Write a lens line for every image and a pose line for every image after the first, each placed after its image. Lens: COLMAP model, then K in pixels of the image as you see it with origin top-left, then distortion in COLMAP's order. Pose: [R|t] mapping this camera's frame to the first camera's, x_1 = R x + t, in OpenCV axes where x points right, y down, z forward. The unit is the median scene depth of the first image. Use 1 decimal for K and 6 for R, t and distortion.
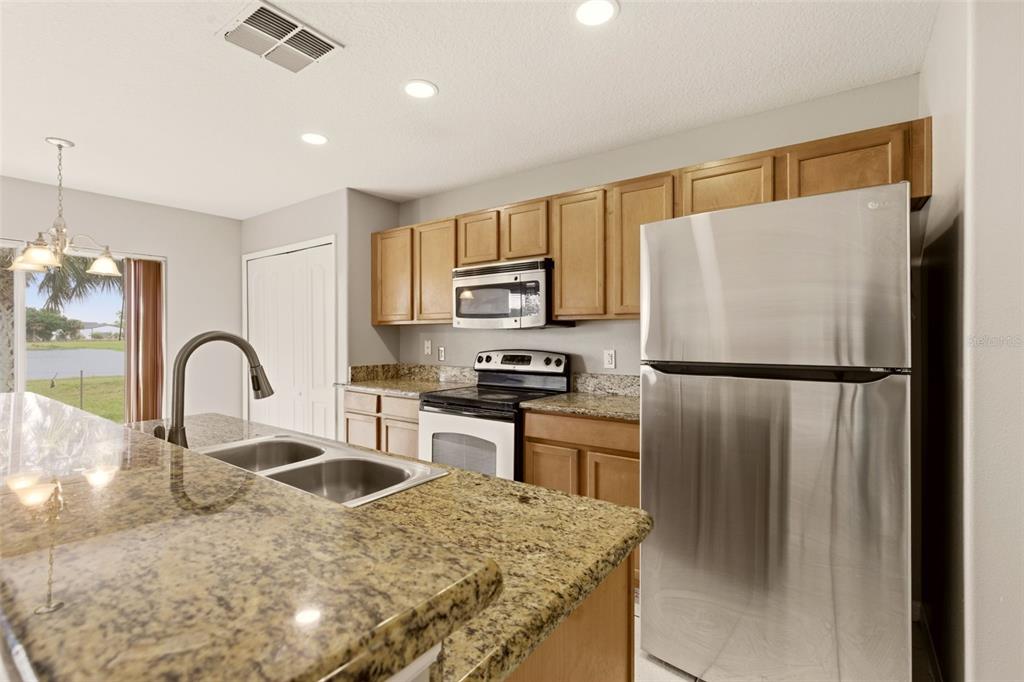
lens RADIAL K [[463.7, 0, 513.2], [0, 463.7, 334.6], [0, 0, 1]] dist [-0.002180, -0.000215]
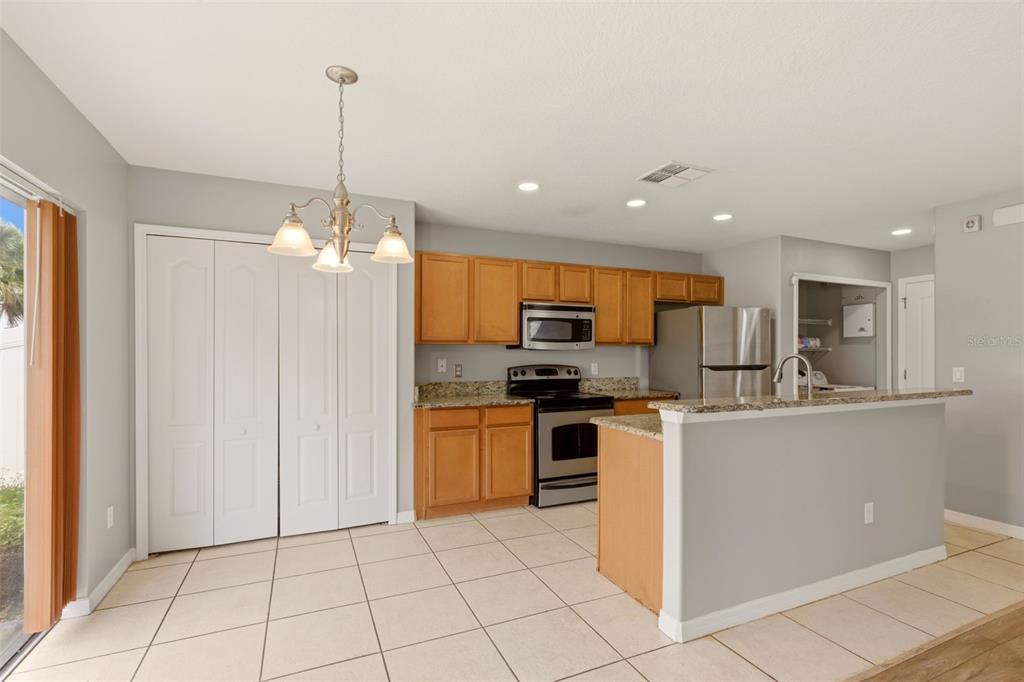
lens RADIAL K [[477.0, 0, 512.8], [0, 477.0, 351.0], [0, 0, 1]] dist [-0.000819, 0.000011]
pose [[0.501862, 0.003772, 0.864940, -1.308117], [-0.002595, 0.999993, -0.002855, -0.004589], [-0.864944, -0.000811, 0.501868, 0.378437]]
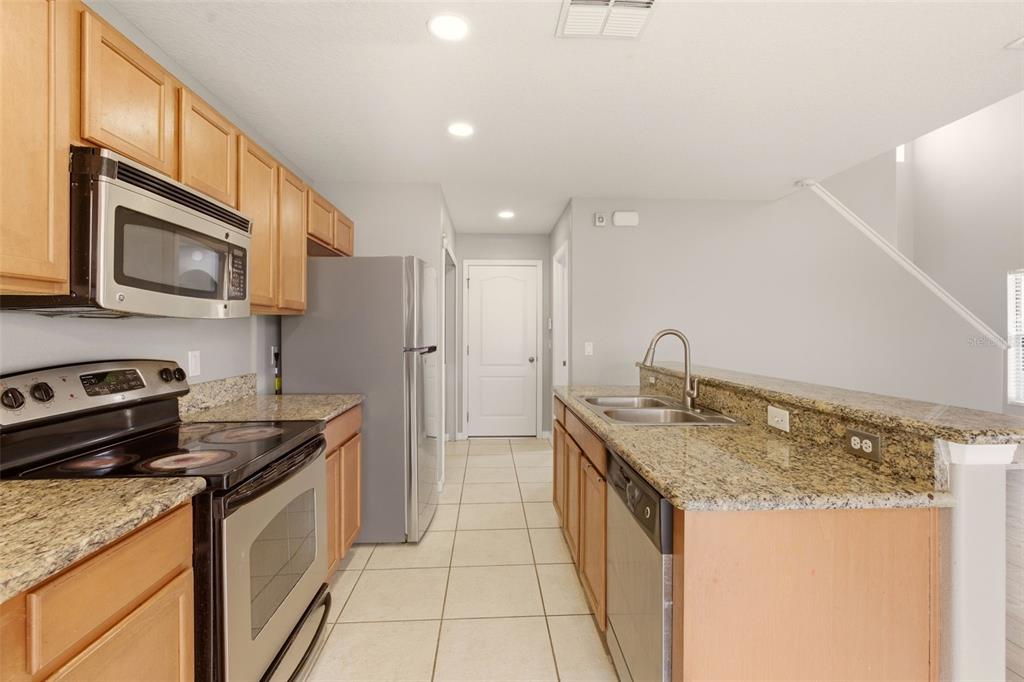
lens RADIAL K [[466.2, 0, 514.5], [0, 466.2, 330.9], [0, 0, 1]] dist [-0.002198, -0.000277]
pose [[-0.631551, 0.000127, 0.775335, -0.637107], [-0.003414, 0.999990, -0.002945, 0.002223], [-0.775327, -0.004507, -0.631544, 1.004017]]
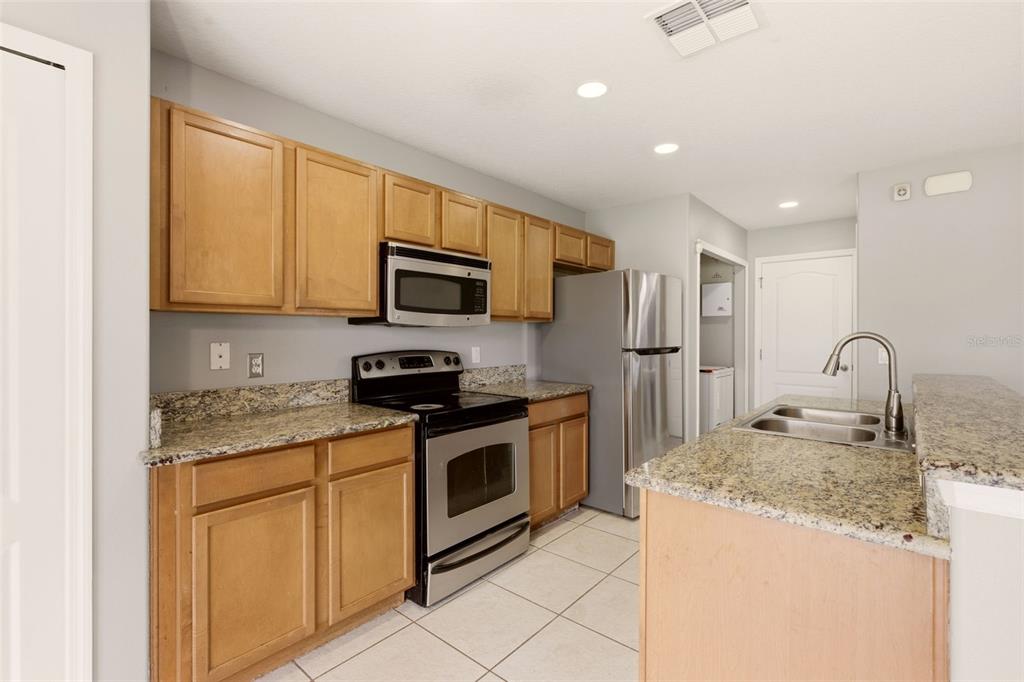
lens RADIAL K [[463.7, 0, 513.2], [0, 463.7, 334.6], [0, 0, 1]] dist [-0.002180, -0.000215]
pose [[0.078952, -0.001782, 0.996877, -0.857758], [-0.003821, 0.999991, 0.002090, 0.000421], [-0.996871, -0.003974, 0.078944, 0.767803]]
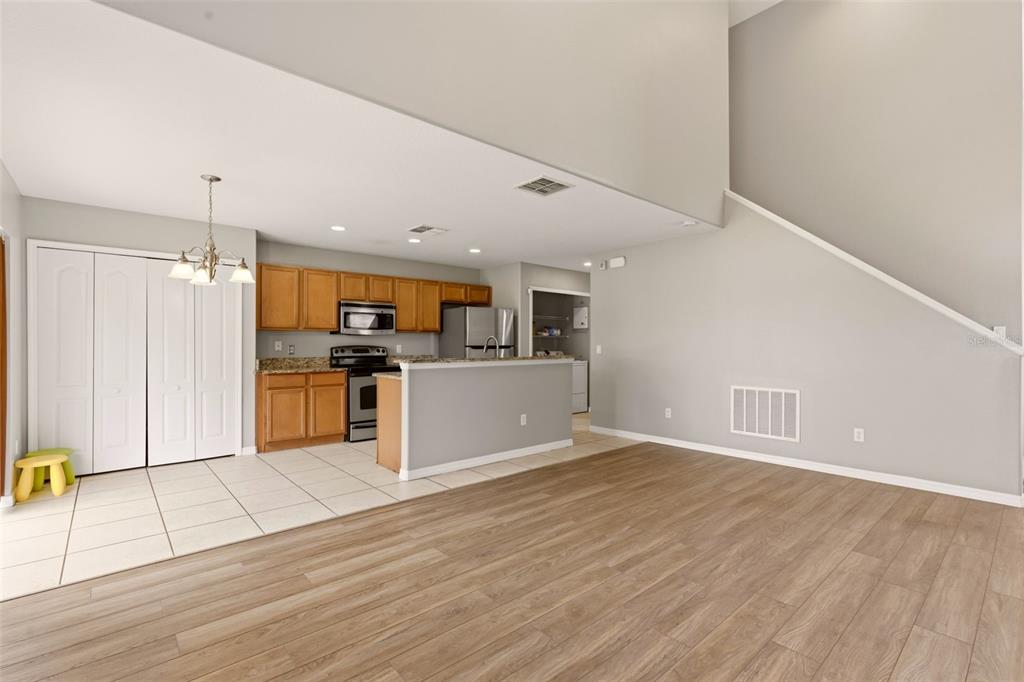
lens RADIAL K [[463.9, 0, 512.0], [0, 463.9, 341.0], [0, 0, 1]] dist [-0.000848, -0.000146]
pose [[0.223490, 0.005668, 0.974690, -1.796511], [-0.002604, 0.999983, -0.005218, 0.022332], [-0.974703, -0.001372, 0.223501, -0.060384]]
